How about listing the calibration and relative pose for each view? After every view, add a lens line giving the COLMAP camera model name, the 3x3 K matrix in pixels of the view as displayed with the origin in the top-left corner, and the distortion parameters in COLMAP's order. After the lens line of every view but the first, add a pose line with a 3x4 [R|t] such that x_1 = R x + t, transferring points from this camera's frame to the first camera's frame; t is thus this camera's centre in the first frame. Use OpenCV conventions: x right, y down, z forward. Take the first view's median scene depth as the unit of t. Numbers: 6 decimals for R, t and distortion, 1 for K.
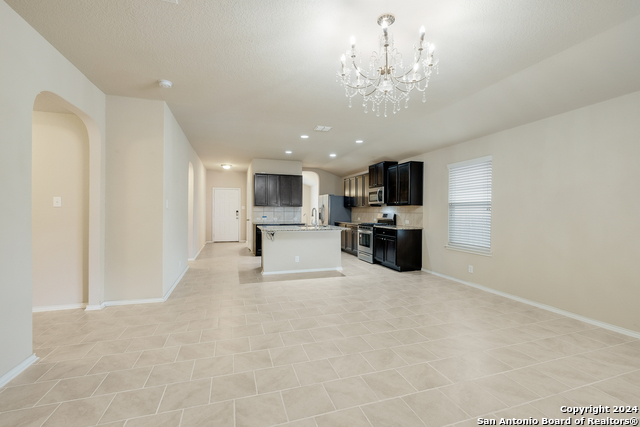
lens RADIAL K [[279.7, 0, 323.5], [0, 279.7, 213.6], [0, 0, 1]] dist [-0.002322, -0.000276]
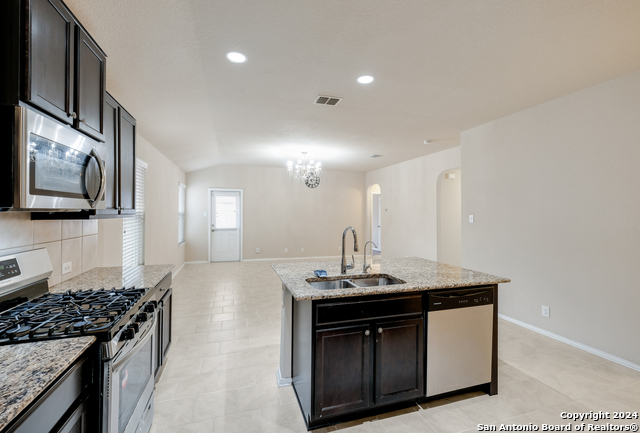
lens RADIAL K [[283.2, 0, 320.3], [0, 283.2, 211.6], [0, 0, 1]] dist [-0.001883, -0.000037]
pose [[-0.999780, -0.008832, 0.019032, -0.002433], [-0.008723, 0.999945, 0.005827, -0.043054], [-0.019083, 0.005660, -0.999802, 1.436378]]
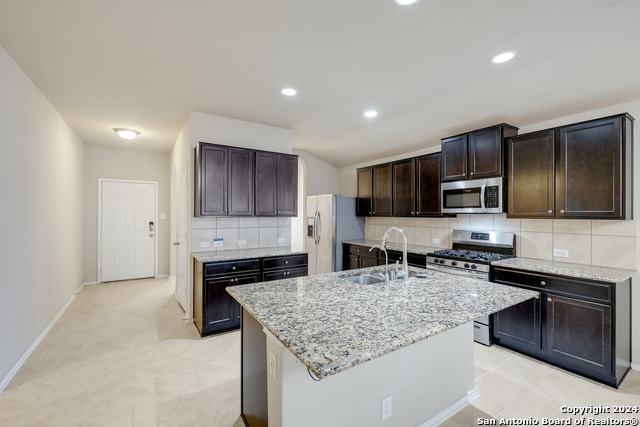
lens RADIAL K [[279.7, 0, 323.5], [0, 279.7, 213.6], [0, 0, 1]] dist [-0.002322, -0.000276]
pose [[0.966653, -0.003252, 0.256070, -0.224599], [0.005481, 0.999953, -0.007991, -0.037670], [-0.256032, 0.009128, 0.966625, 0.704387]]
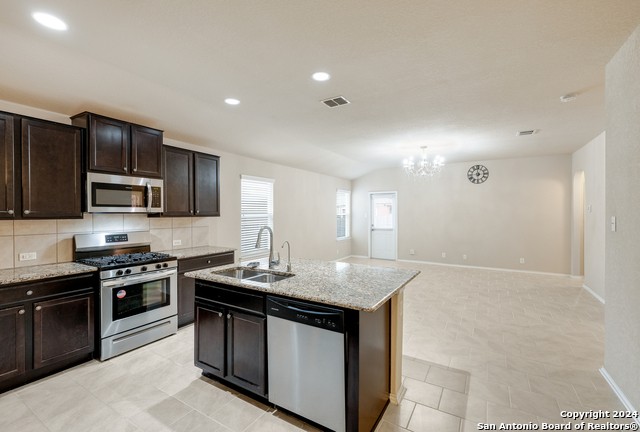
lens RADIAL K [[278.4, 0, 320.0], [0, 278.4, 216.0], [0, 0, 1]] dist [-0.000255, -0.000120]
pose [[-0.648011, -0.011813, 0.761540, -0.414231], [0.004502, 0.999803, 0.019339, -0.043775], [-0.761618, 0.015961, -0.647830, 1.257163]]
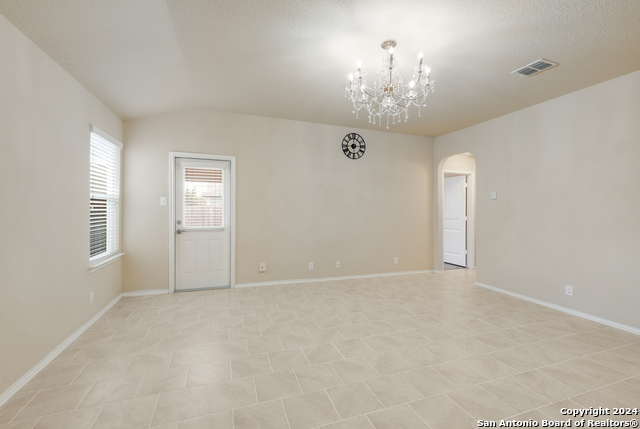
lens RADIAL K [[277.1, 0, 320.0], [0, 277.1, 210.6], [0, 0, 1]] dist [-0.000673, 0.000157]
pose [[-0.999700, -0.013790, -0.020256, 0.193765], [-0.014039, 0.999827, 0.012190, -0.007321], [0.020085, 0.012470, -0.999721, 0.795969]]
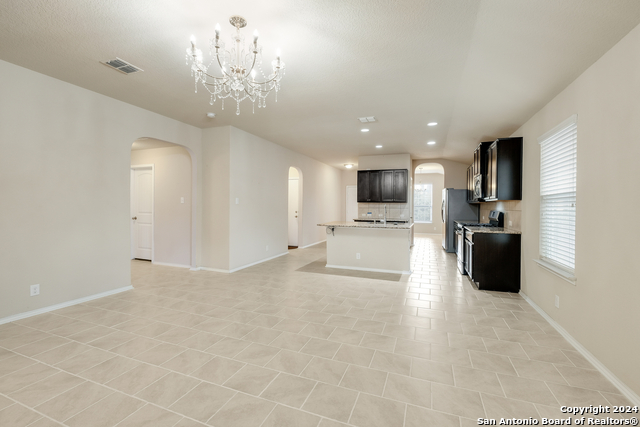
lens RADIAL K [[282.8, 0, 320.3], [0, 282.8, 207.8], [0, 0, 1]] dist [-0.005204, -0.000722]
pose [[0.770147, 0.005777, -0.637841, 0.418949], [-0.011786, 0.999917, -0.005175, 0.000032], [0.637758, 0.011504, 0.770151, 0.146144]]
